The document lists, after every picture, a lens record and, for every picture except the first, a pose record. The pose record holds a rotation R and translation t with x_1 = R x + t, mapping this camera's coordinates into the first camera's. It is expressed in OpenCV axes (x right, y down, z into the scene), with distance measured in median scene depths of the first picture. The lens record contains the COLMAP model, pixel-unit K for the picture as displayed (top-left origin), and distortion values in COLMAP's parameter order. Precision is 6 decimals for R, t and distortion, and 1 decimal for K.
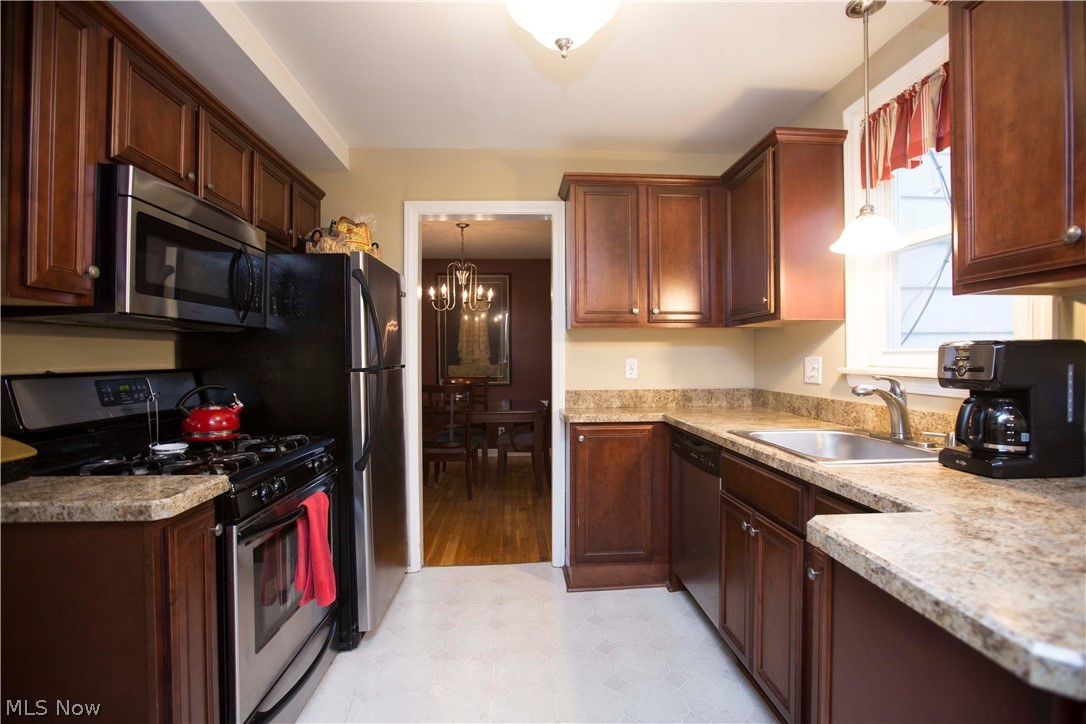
lens RADIAL K [[503.8, 0, 543.0], [0, 503.8, 362.0], [0, 0, 1]] dist [-0.037197, 0.000282]
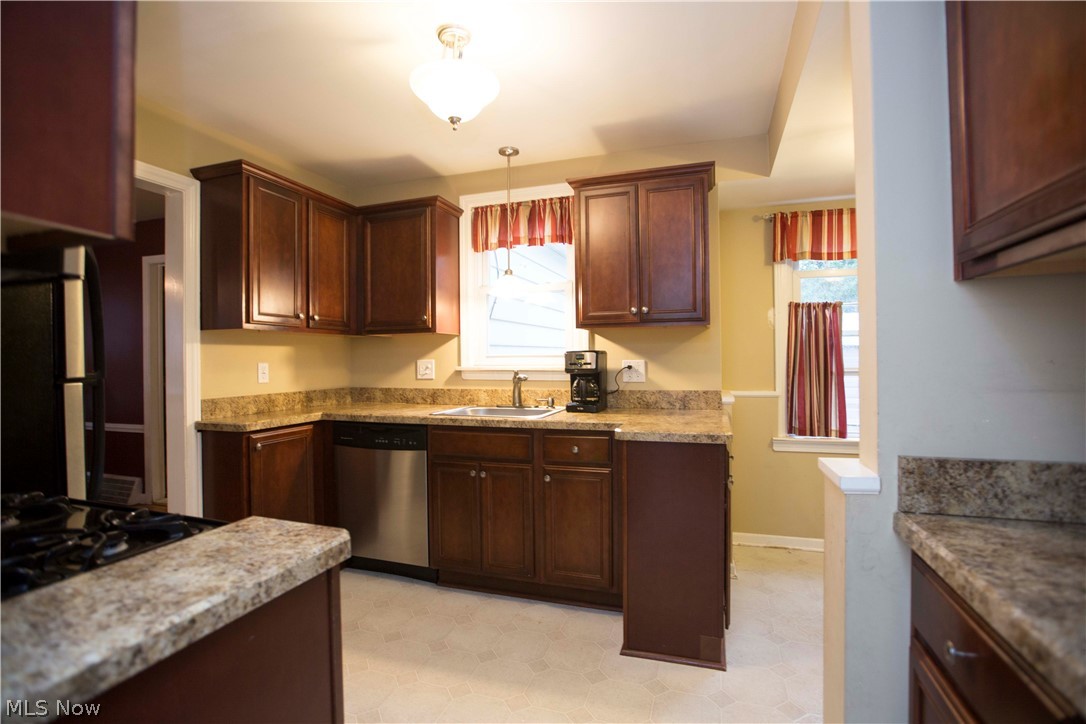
lens RADIAL K [[510.9, 0, 543.0], [0, 510.9, 362.0], [0, 0, 1]] dist [-0.088349, 0.000179]
pose [[0.370761, -0.004479, 0.928717, -0.721491], [0.015692, 0.999876, -0.001443, 0.003429], [-0.928596, 0.015109, 0.370785, 0.196330]]
